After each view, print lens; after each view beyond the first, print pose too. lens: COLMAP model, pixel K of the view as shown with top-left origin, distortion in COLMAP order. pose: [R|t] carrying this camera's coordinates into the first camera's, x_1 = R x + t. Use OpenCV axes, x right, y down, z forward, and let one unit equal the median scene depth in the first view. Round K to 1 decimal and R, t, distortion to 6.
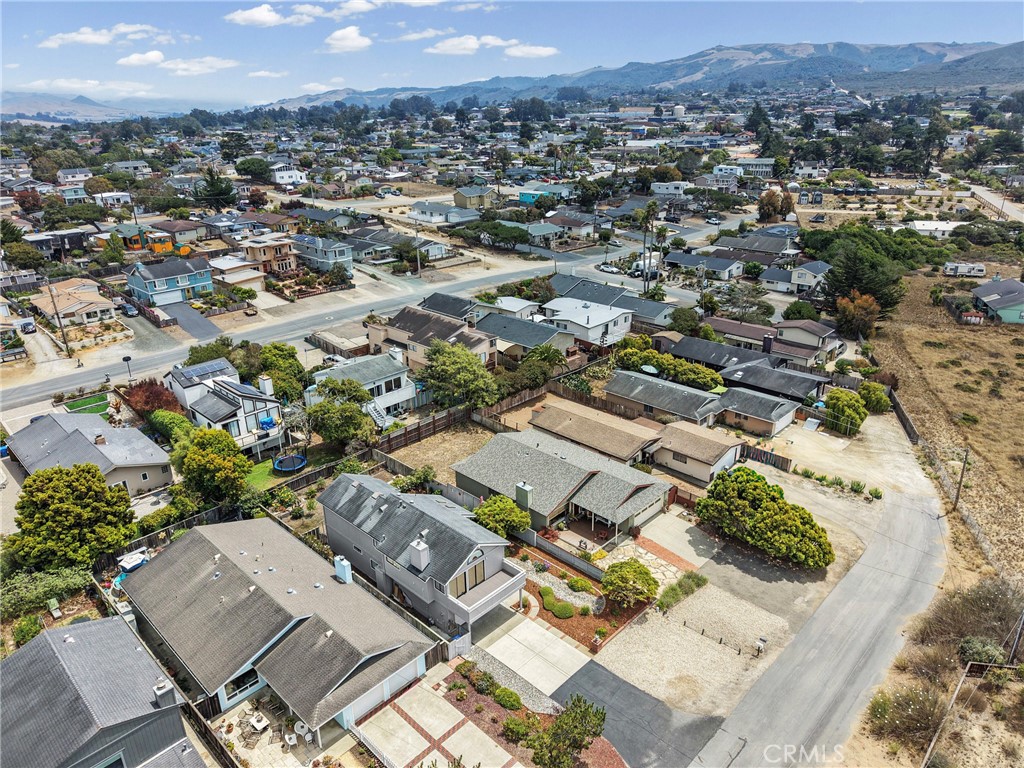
lens RADIAL K [[664.9, 0, 542.5], [0, 664.9, 384.5], [0, 0, 1]] dist [0.003912, 0.000505]
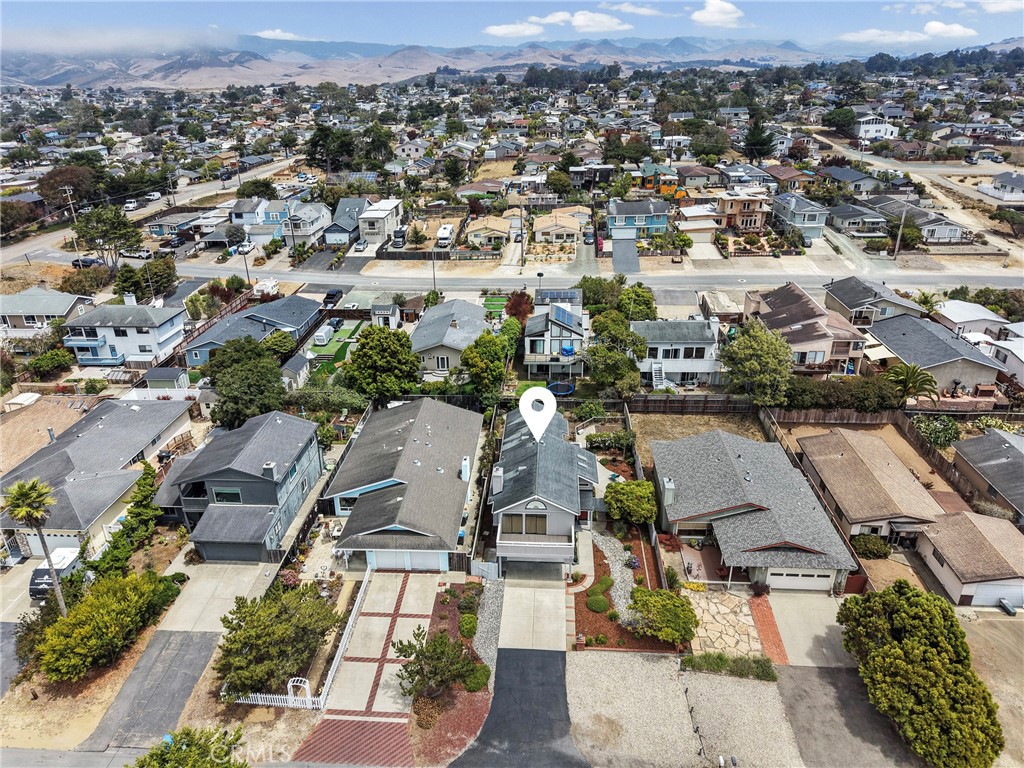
lens RADIAL K [[706.5, 0, 512.0], [0, 706.5, 384.0], [0, 0, 1]] dist [0.002853, -0.025391]
pose [[0.621807, 0.308839, -0.719704, 0.358915], [-0.274244, 0.946643, 0.169283, -0.057661], [0.733584, 0.092113, 0.673327, 0.125001]]
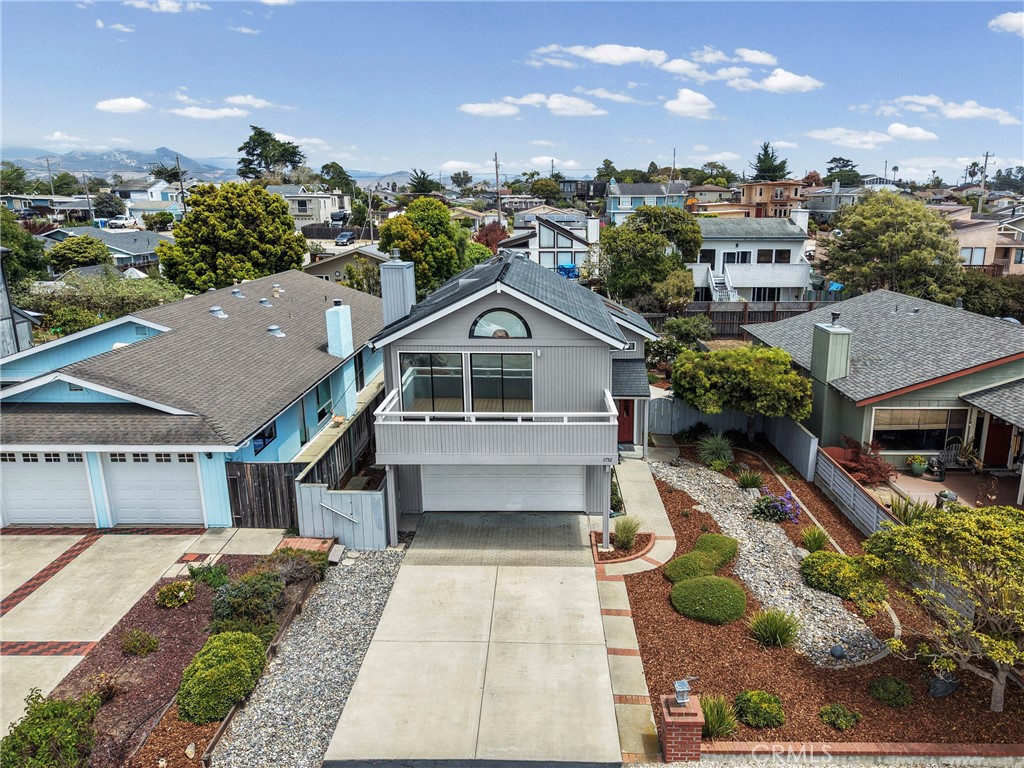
lens RADIAL K [[717.7, 0, 554.5], [0, 717.7, 384.8], [0, 0, 1]] dist [0.002850, 0.000763]
pose [[0.678357, 0.178594, -0.712696, 0.115834], [-0.269799, 0.962791, -0.015534, 0.168978], [0.683403, 0.202823, 0.701301, 0.445046]]
